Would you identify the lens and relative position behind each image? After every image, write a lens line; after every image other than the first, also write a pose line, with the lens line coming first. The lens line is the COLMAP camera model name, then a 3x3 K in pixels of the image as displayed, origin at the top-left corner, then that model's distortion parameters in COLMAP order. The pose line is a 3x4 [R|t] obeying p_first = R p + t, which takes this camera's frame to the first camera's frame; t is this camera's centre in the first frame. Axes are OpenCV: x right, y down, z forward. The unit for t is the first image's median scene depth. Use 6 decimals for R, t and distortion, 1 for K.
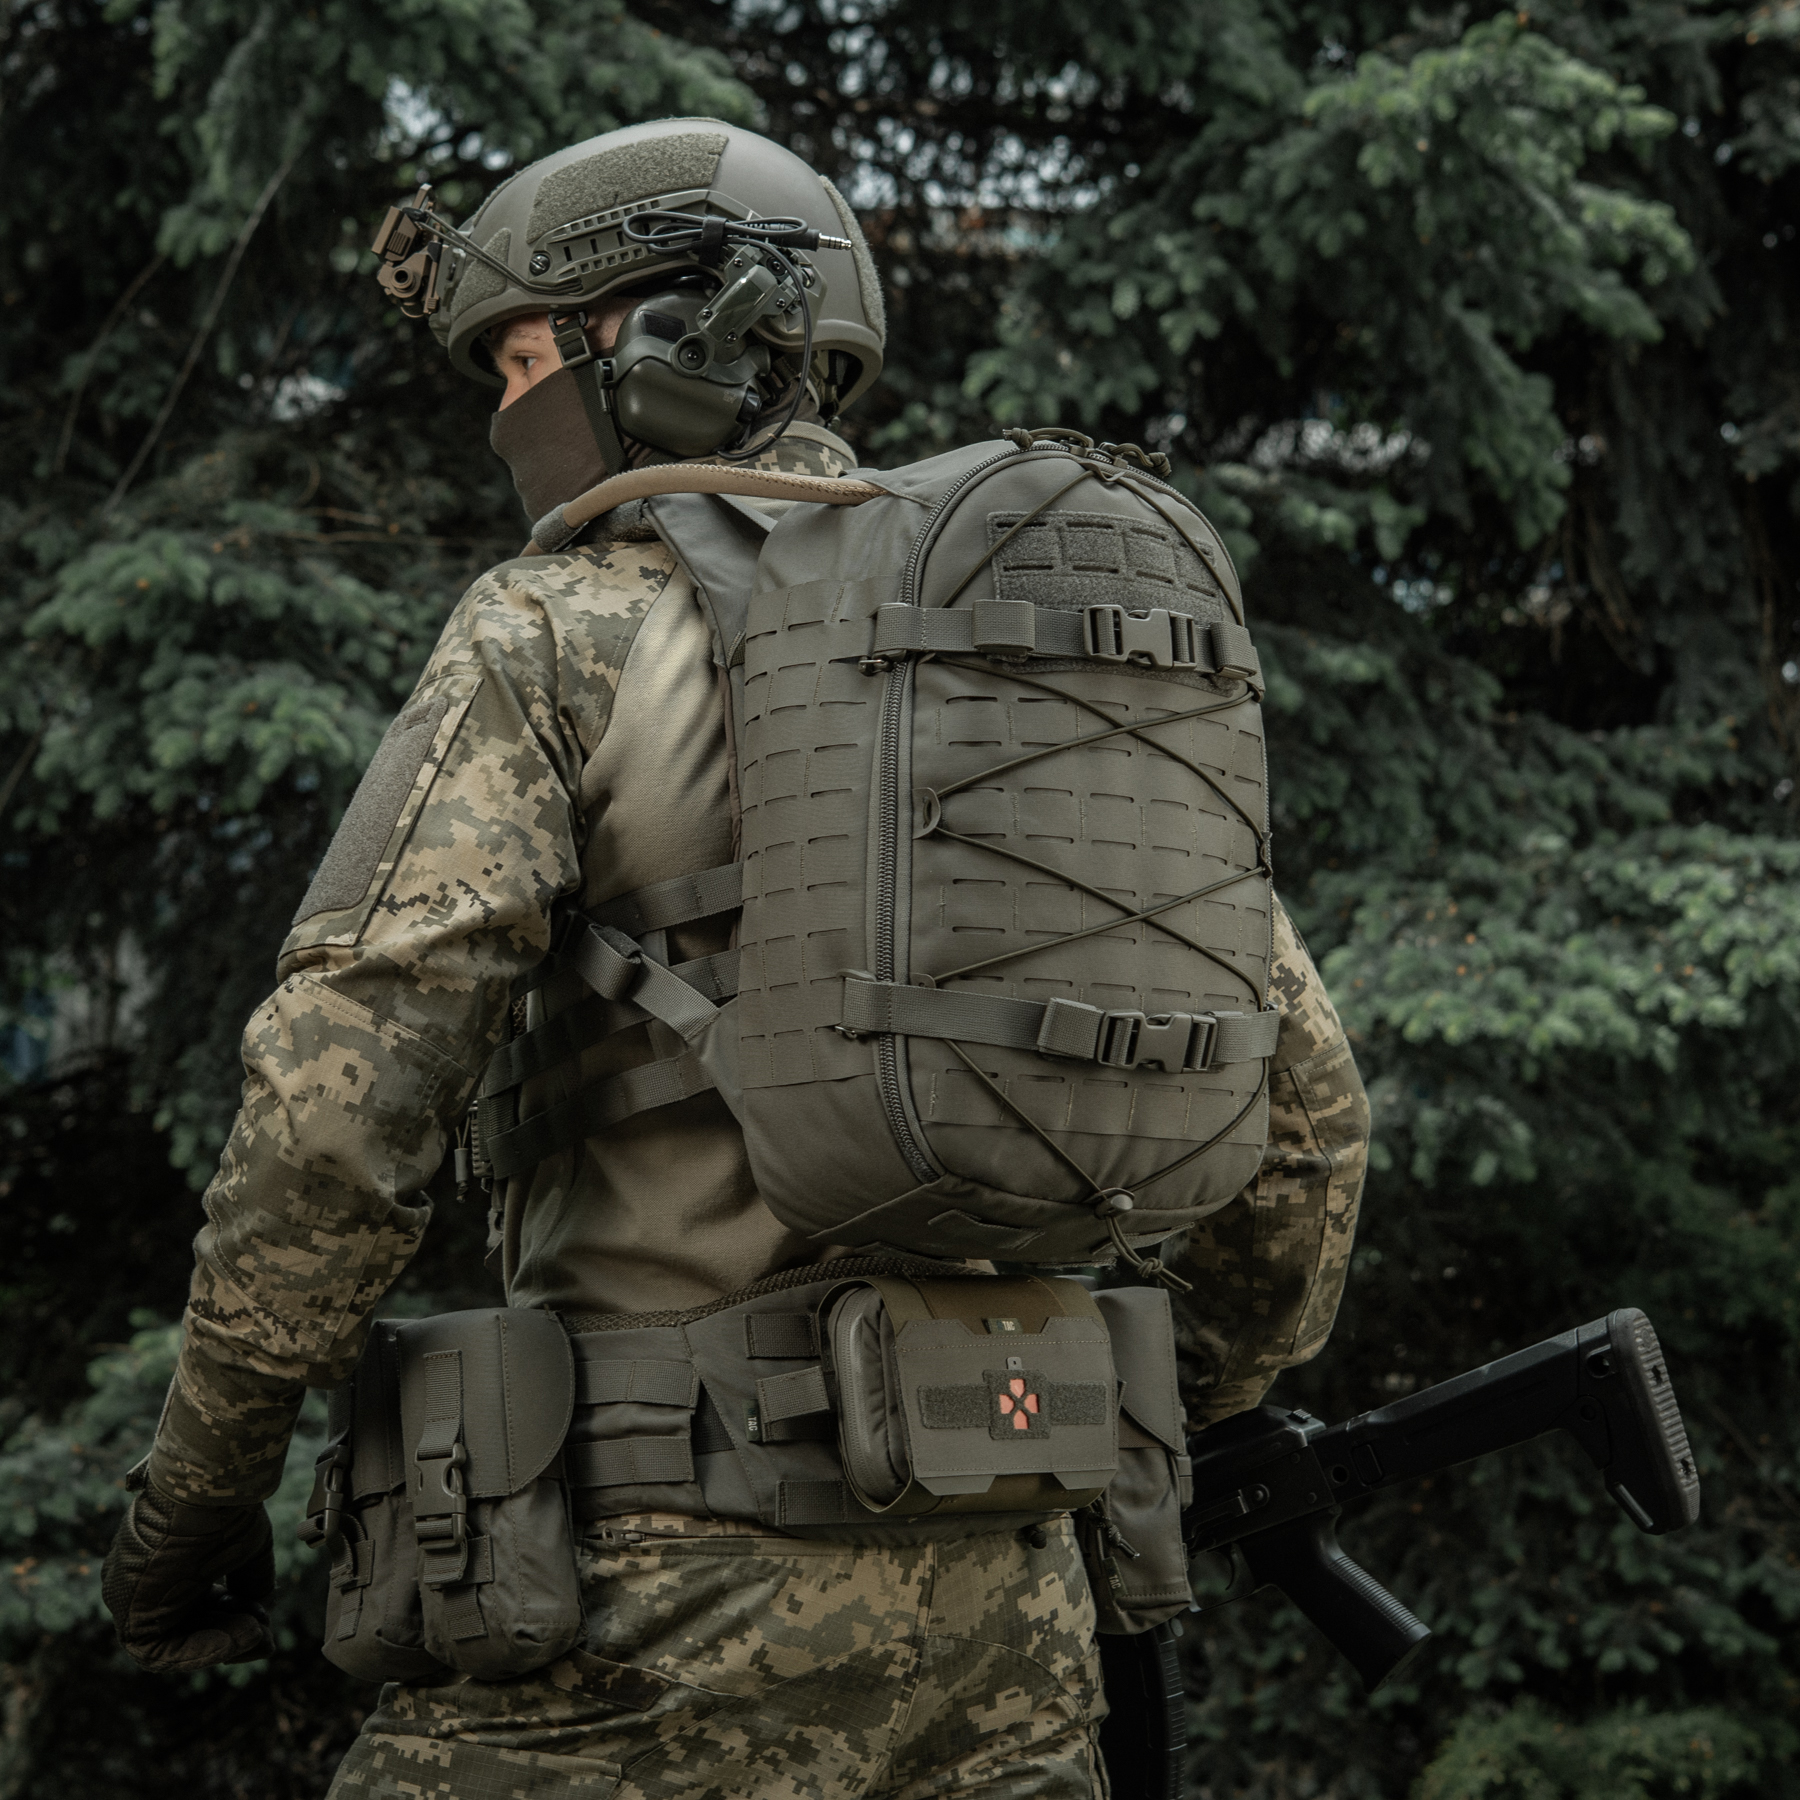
lens RADIAL K [[4825.7, 0, 900.7], [0, 4825.7, 899.4], [0, 0, 1]] dist [-0.104798, 0.000000]
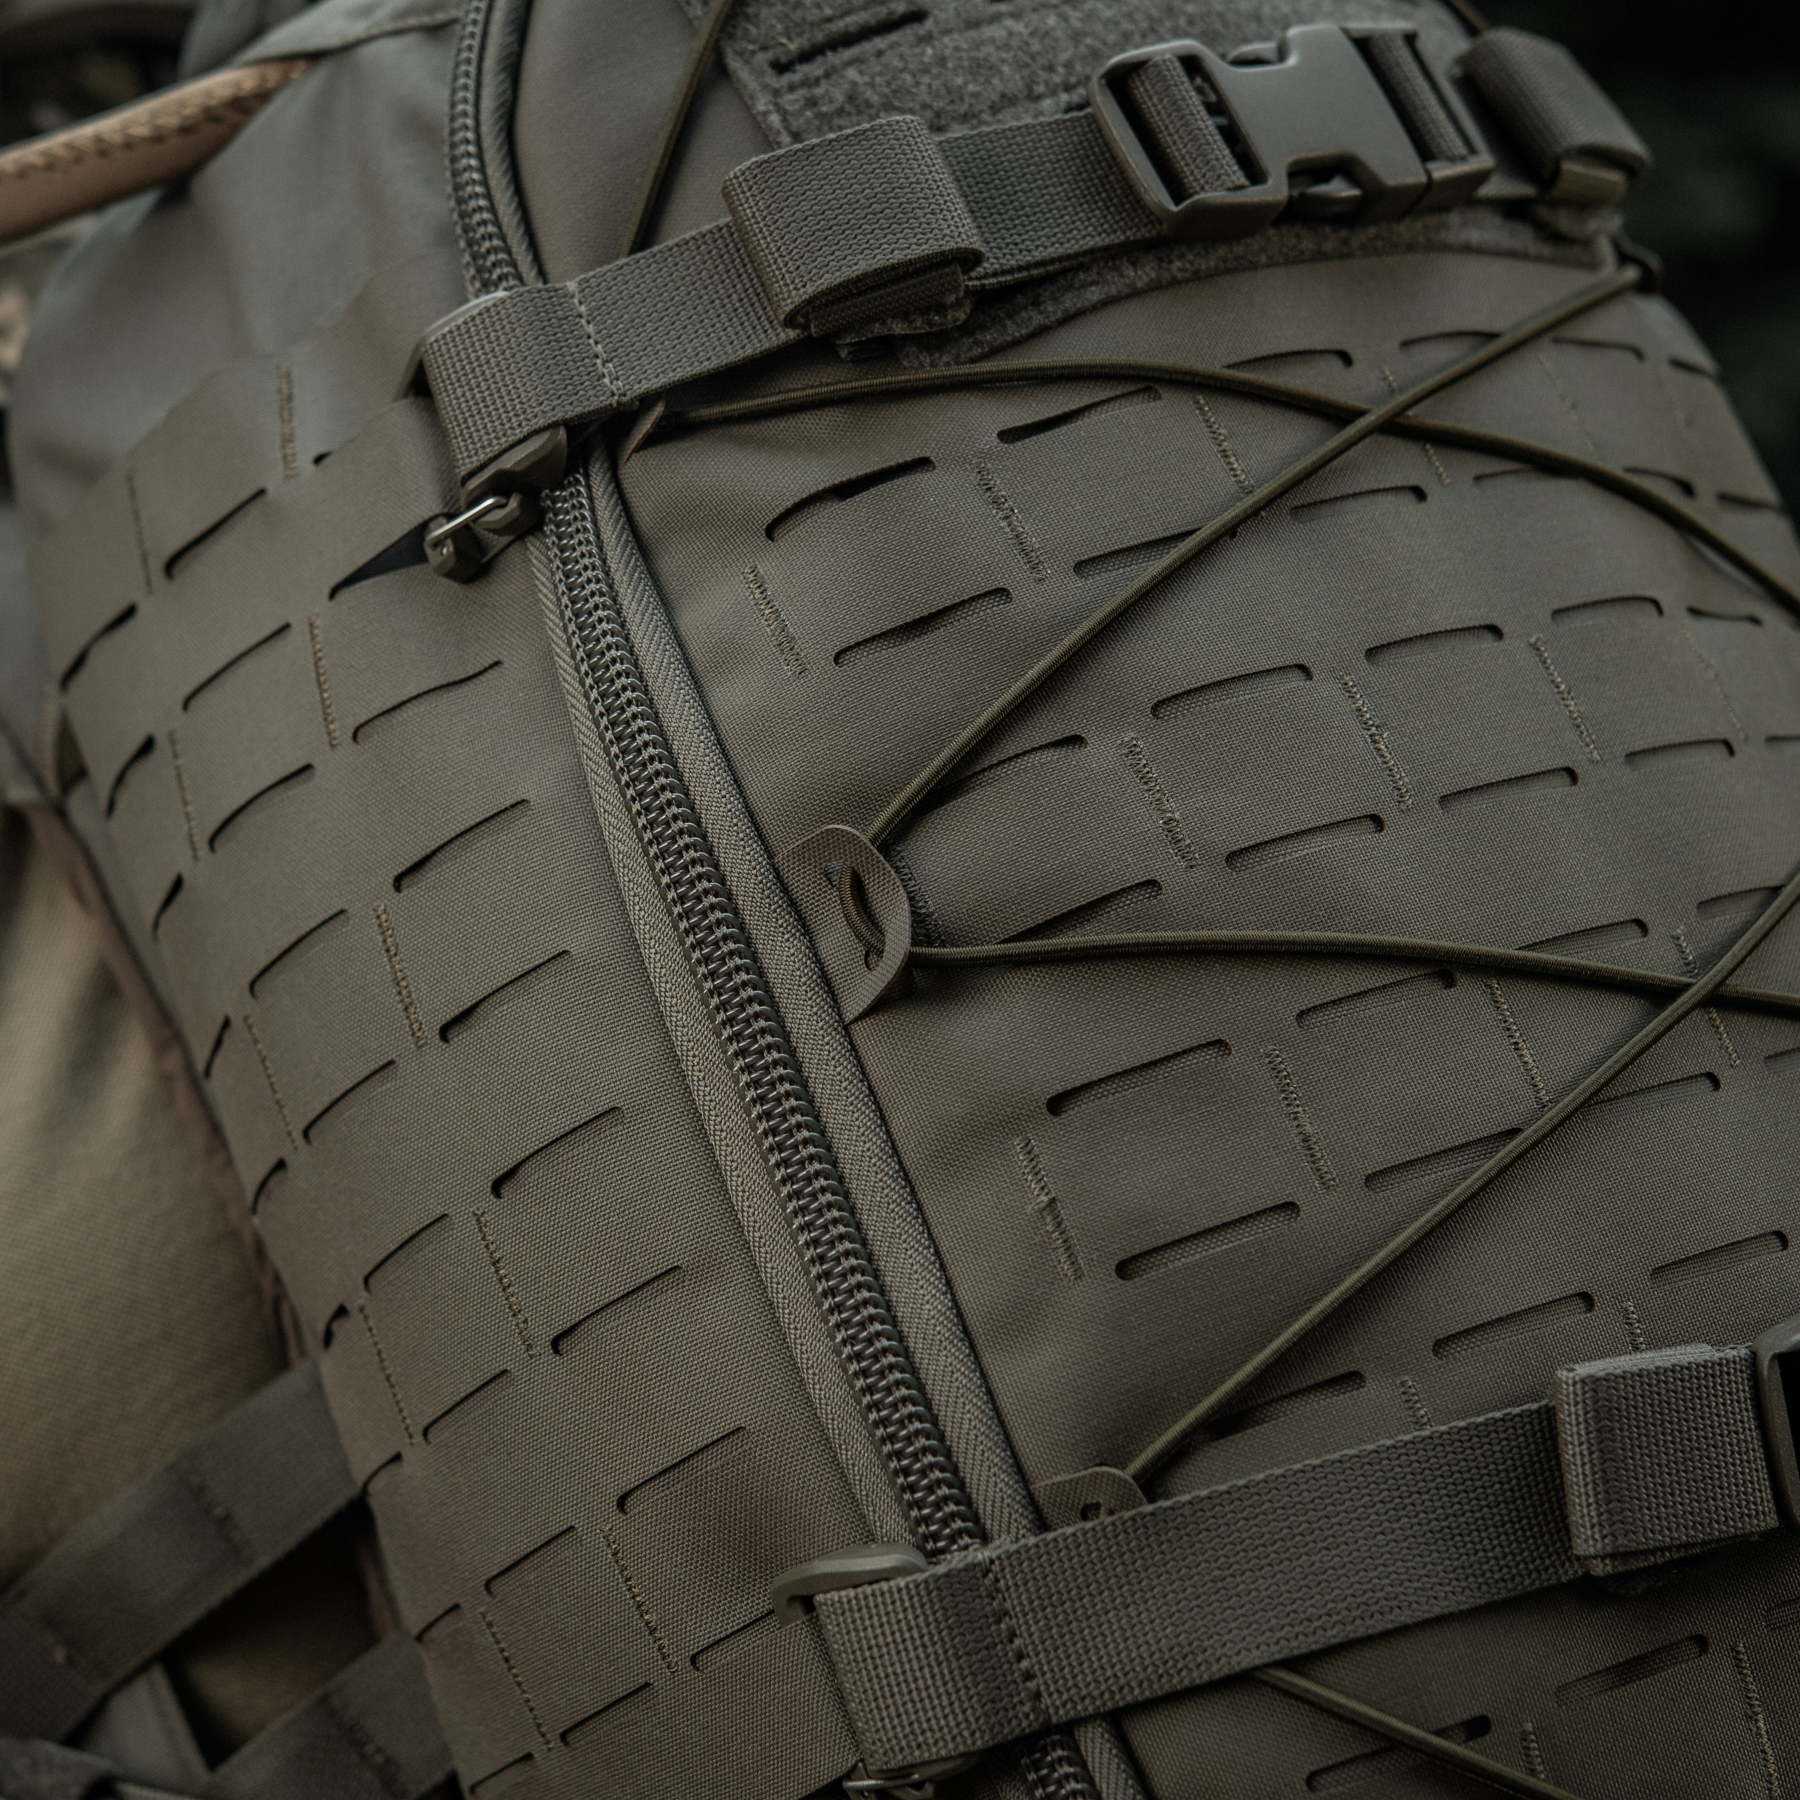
lens RADIAL K [[4825.7, 0, 889.4], [0, 4825.7, 911.0], [0, 0, 1]] dist [-0.104798, 0.000000]
pose [[0.924916, -0.370297, 0.086086, -0.015935], [0.377420, 0.921567, -0.090929, 0.007067], [-0.045663, 0.116592, 0.992130, 0.722365]]
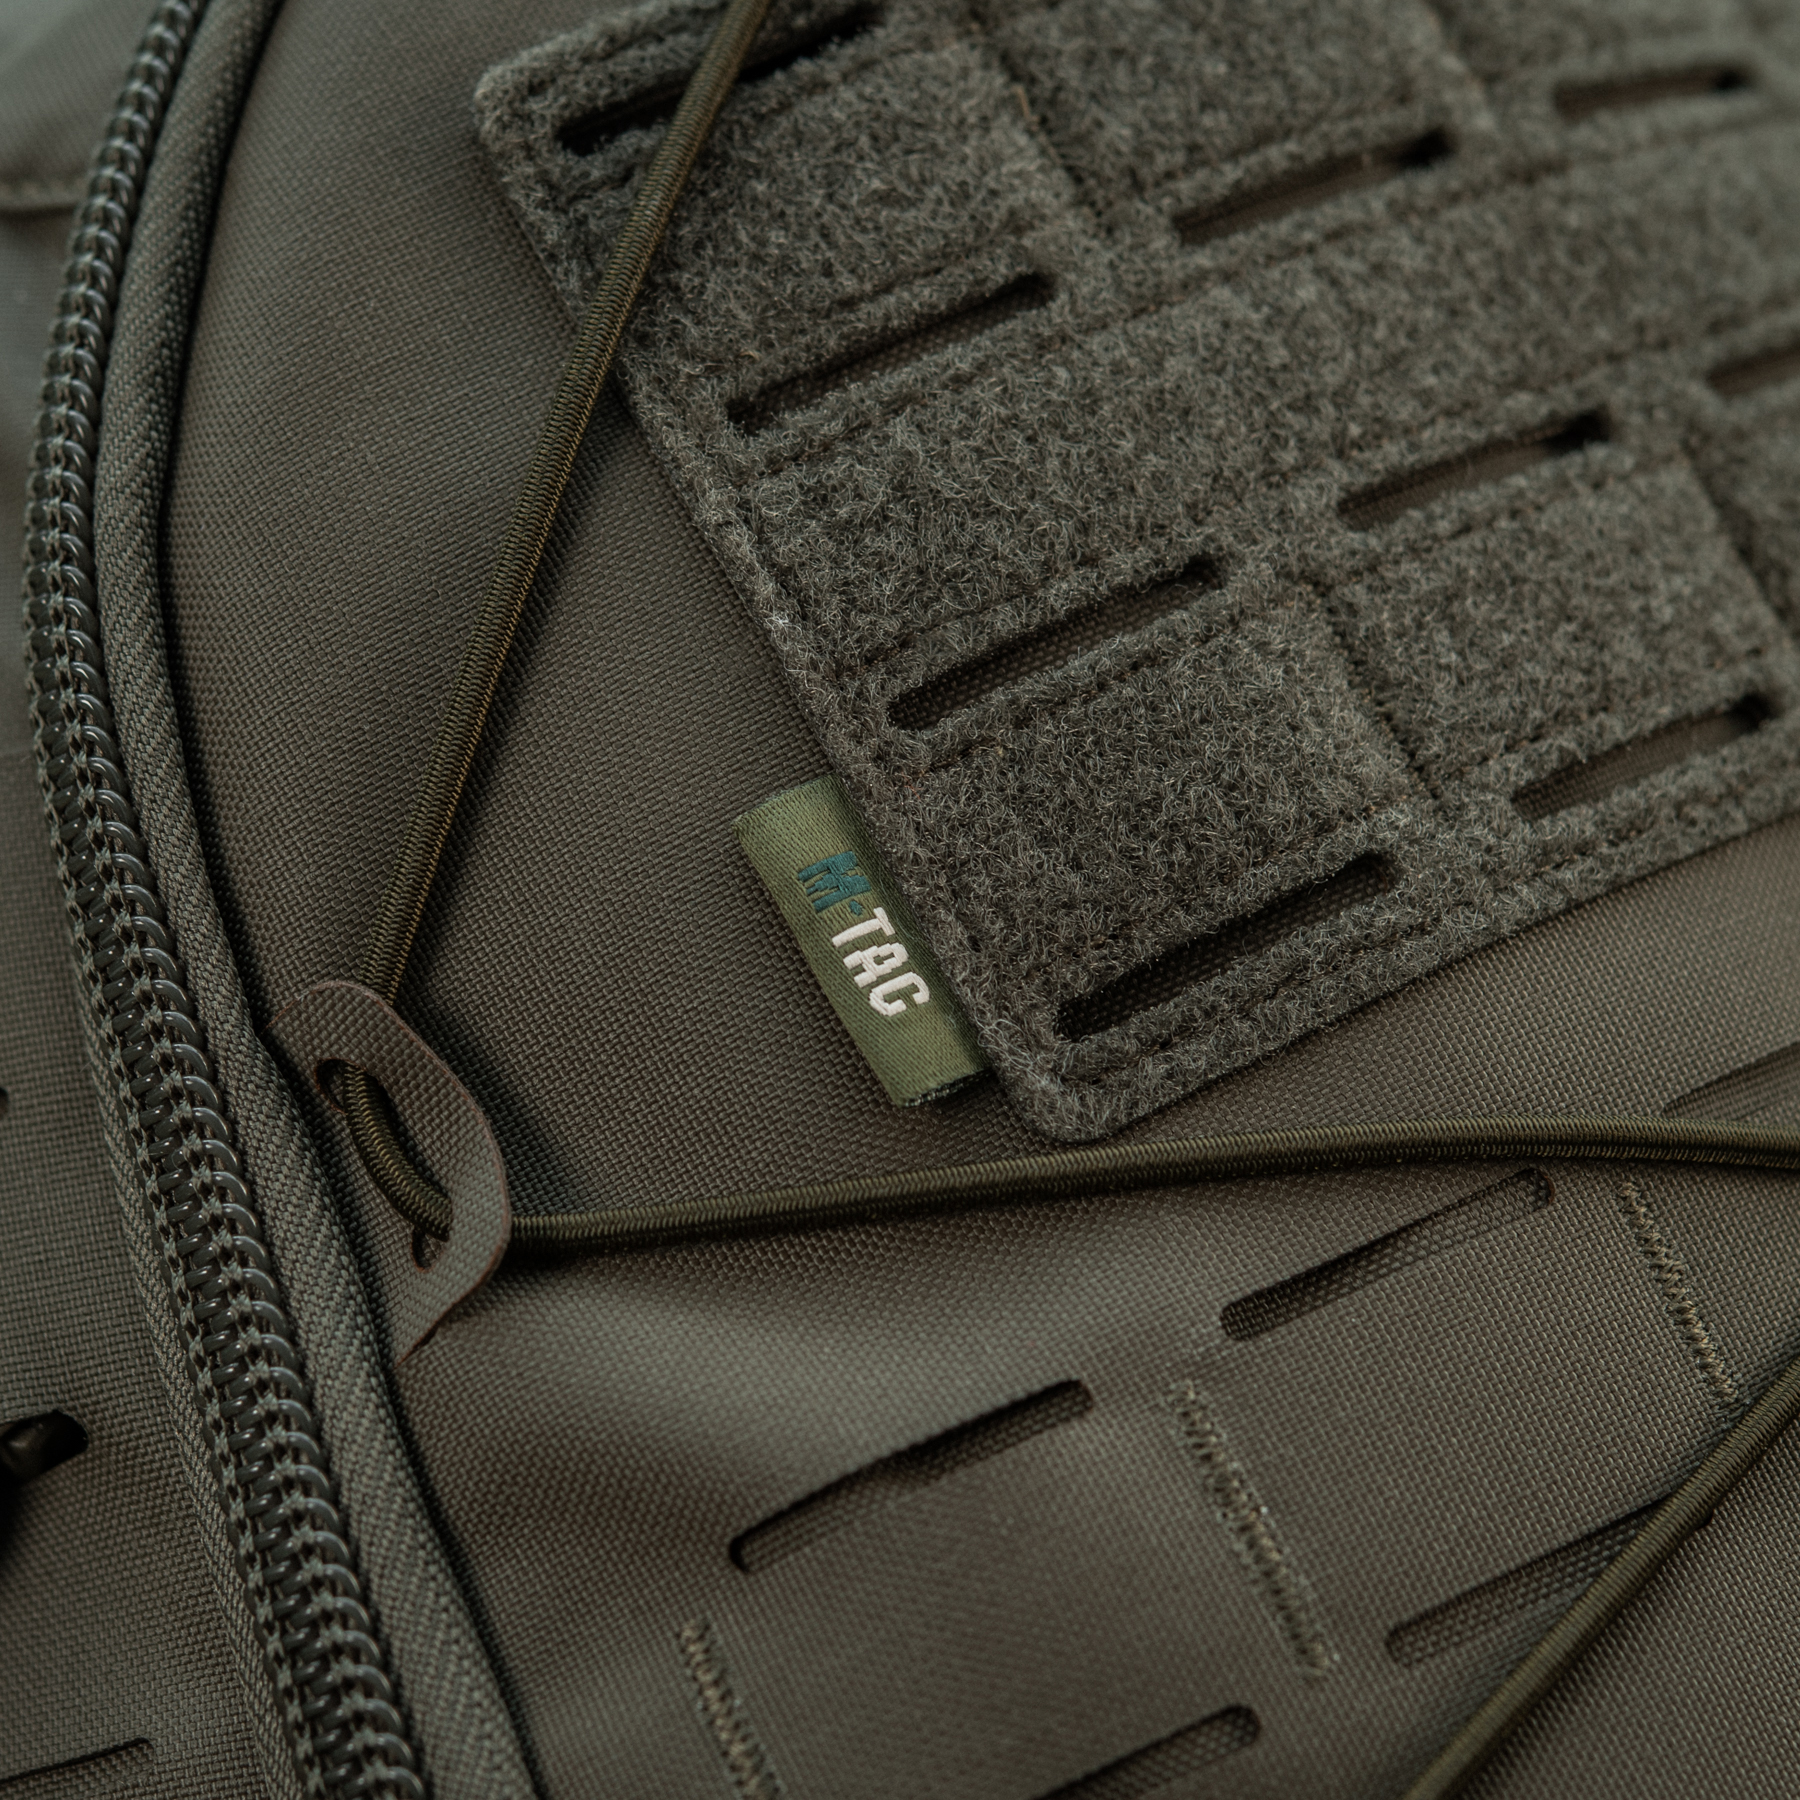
lens RADIAL K [[4825.7, 0, 894.9], [0, 4825.7, 884.7], [0, 0, 1]] dist [-0.104798, 0.000000]
pose [[0.925177, -0.369975, 0.084651, 0.009200], [0.362354, 0.927392, 0.092969, -0.067777], [-0.112901, -0.055339, 0.992064, 0.868175]]
